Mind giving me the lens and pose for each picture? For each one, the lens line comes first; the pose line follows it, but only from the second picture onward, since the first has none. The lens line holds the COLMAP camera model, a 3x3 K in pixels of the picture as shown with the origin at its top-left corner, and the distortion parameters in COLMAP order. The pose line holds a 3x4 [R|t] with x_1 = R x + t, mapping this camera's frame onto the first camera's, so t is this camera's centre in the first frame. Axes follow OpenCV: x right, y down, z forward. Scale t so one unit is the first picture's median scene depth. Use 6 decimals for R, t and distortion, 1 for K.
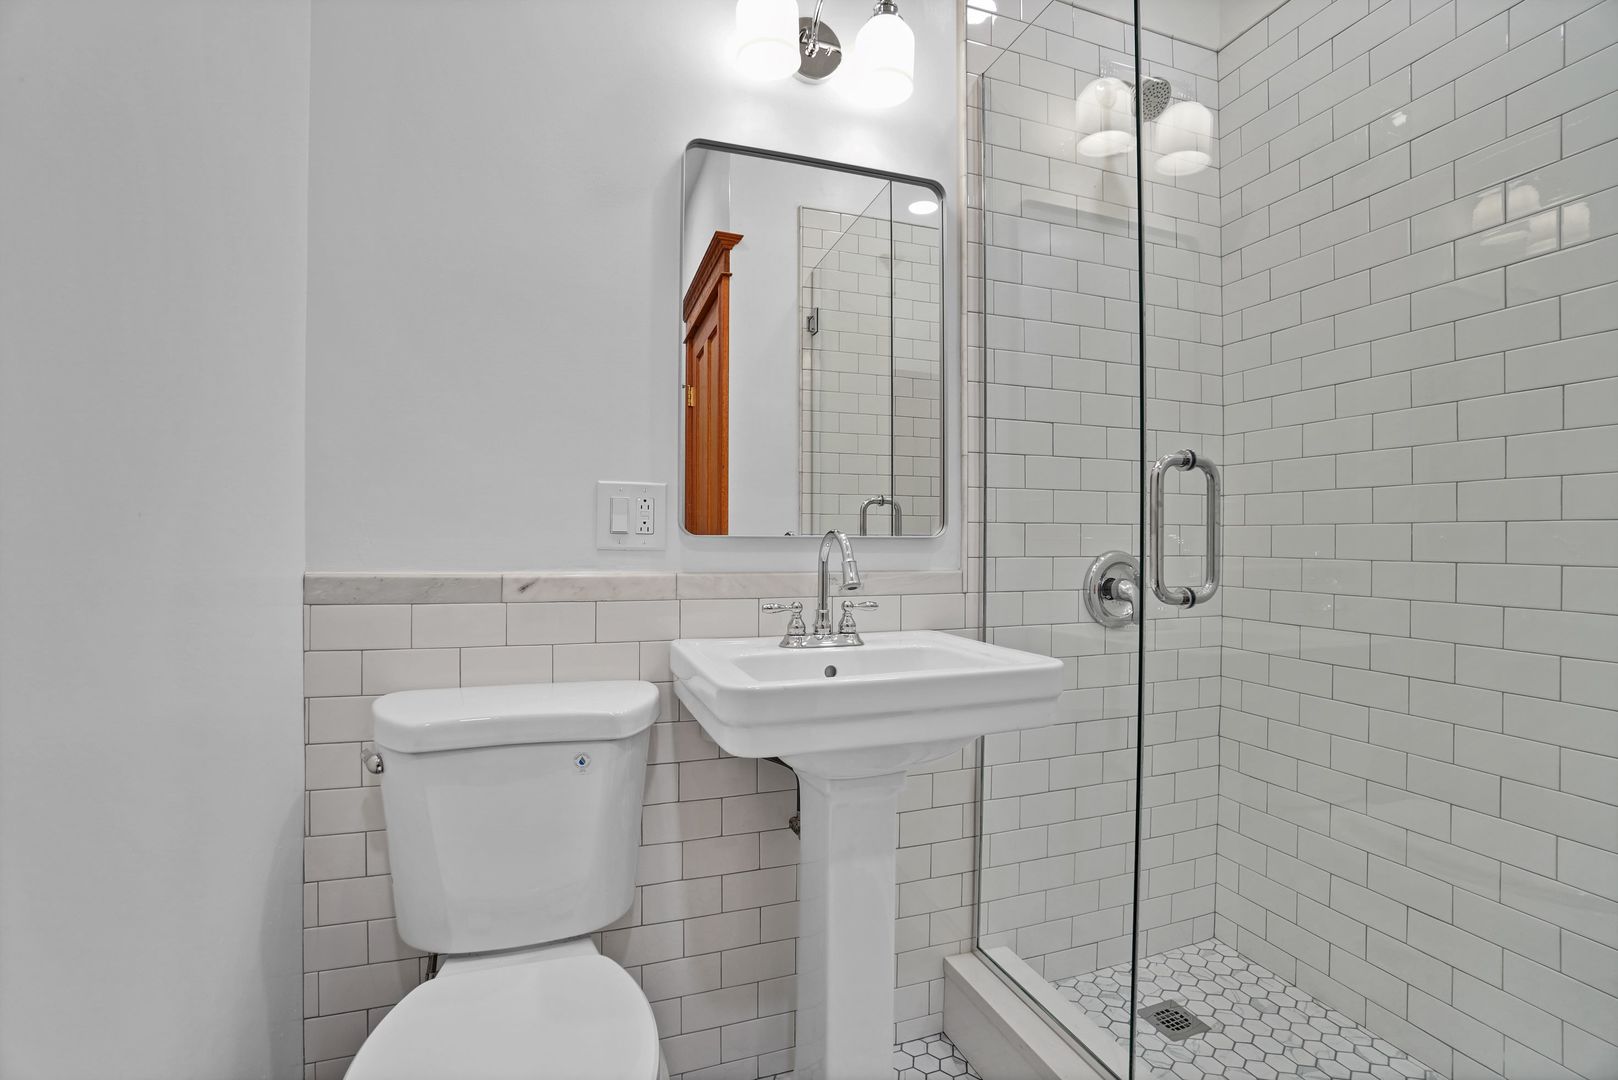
lens RADIAL K [[732.0, 0, 800.2], [0, 732.0, 540.7], [0, 0, 1]] dist [-0.065446, 0.025306]
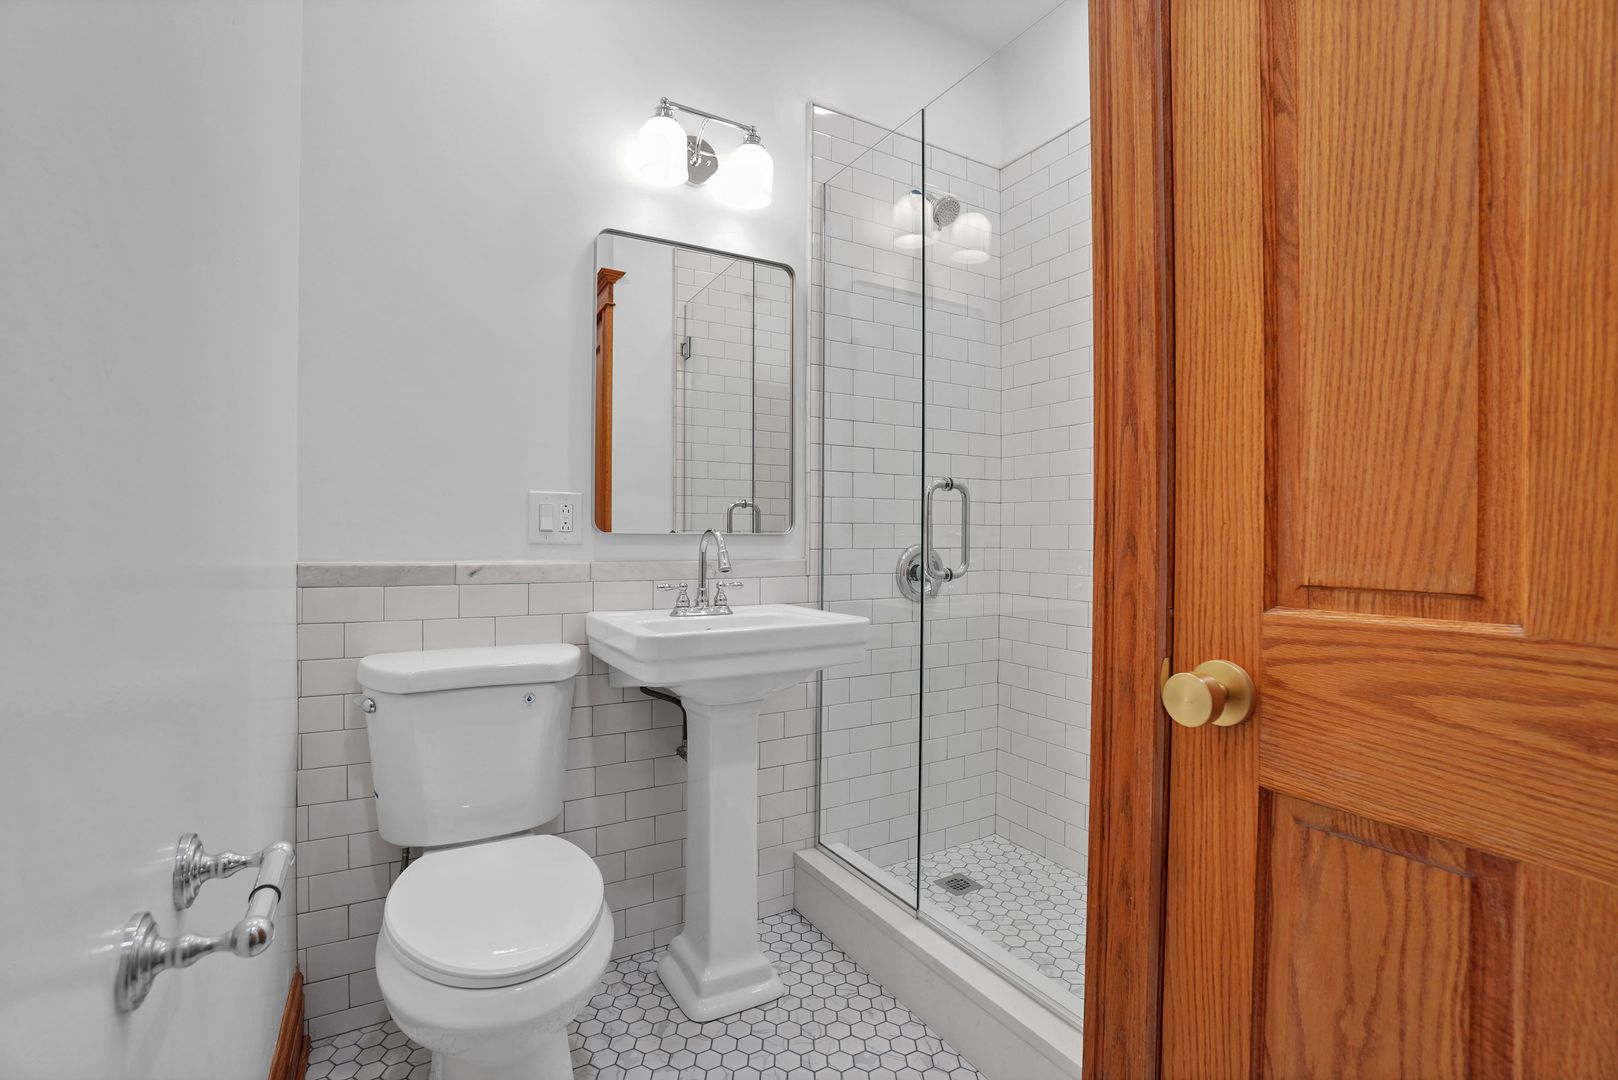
lens RADIAL K [[732.0, 0, 800.2], [0, 732.0, 540.7], [0, 0, 1]] dist [-0.065446, 0.025306]
pose [[0.981766, -0.000535, 0.190094, -0.043234], [-0.000995, 0.999968, 0.007952, -0.003500], [-0.190093, -0.007996, 0.981734, -0.319297]]
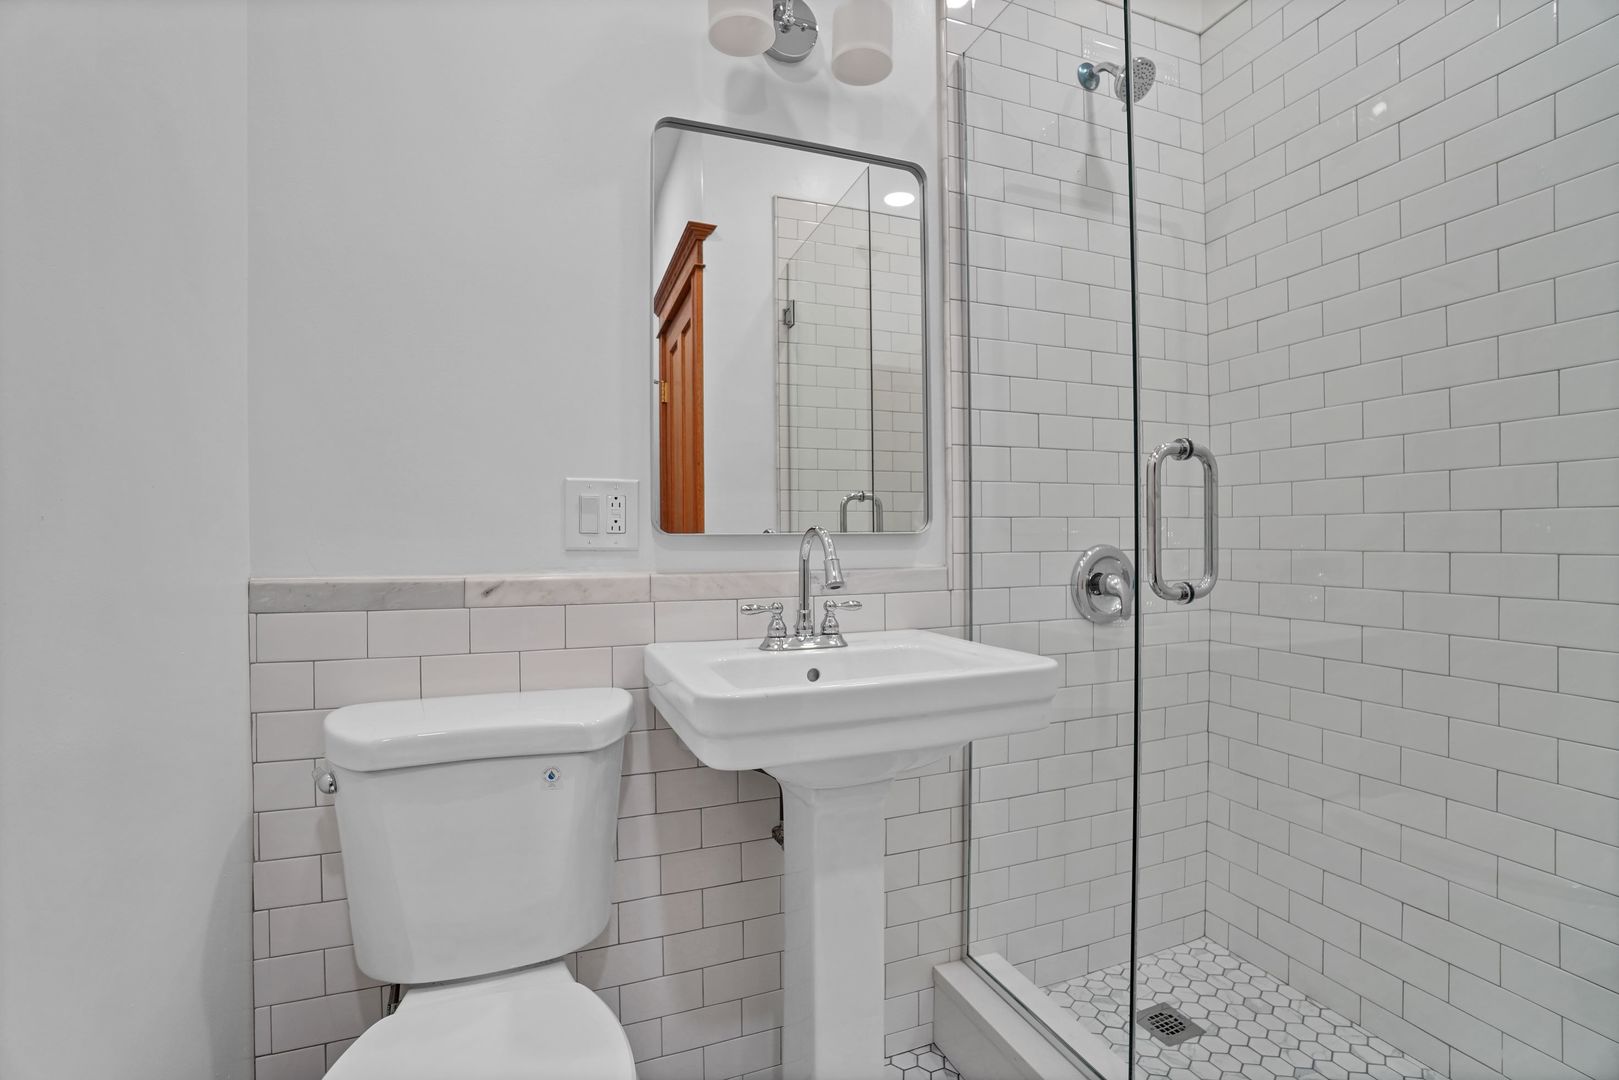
lens RADIAL K [[732.4, 0, 800.6], [0, 732.4, 540.7], [0, 0, 1]] dist [-0.065446, 0.025306]
pose [[0.999420, -0.011964, 0.031869, -0.002892], [0.011874, 0.999925, 0.003027, 0.000485], [-0.031903, -0.002646, 0.999487, 0.039610]]
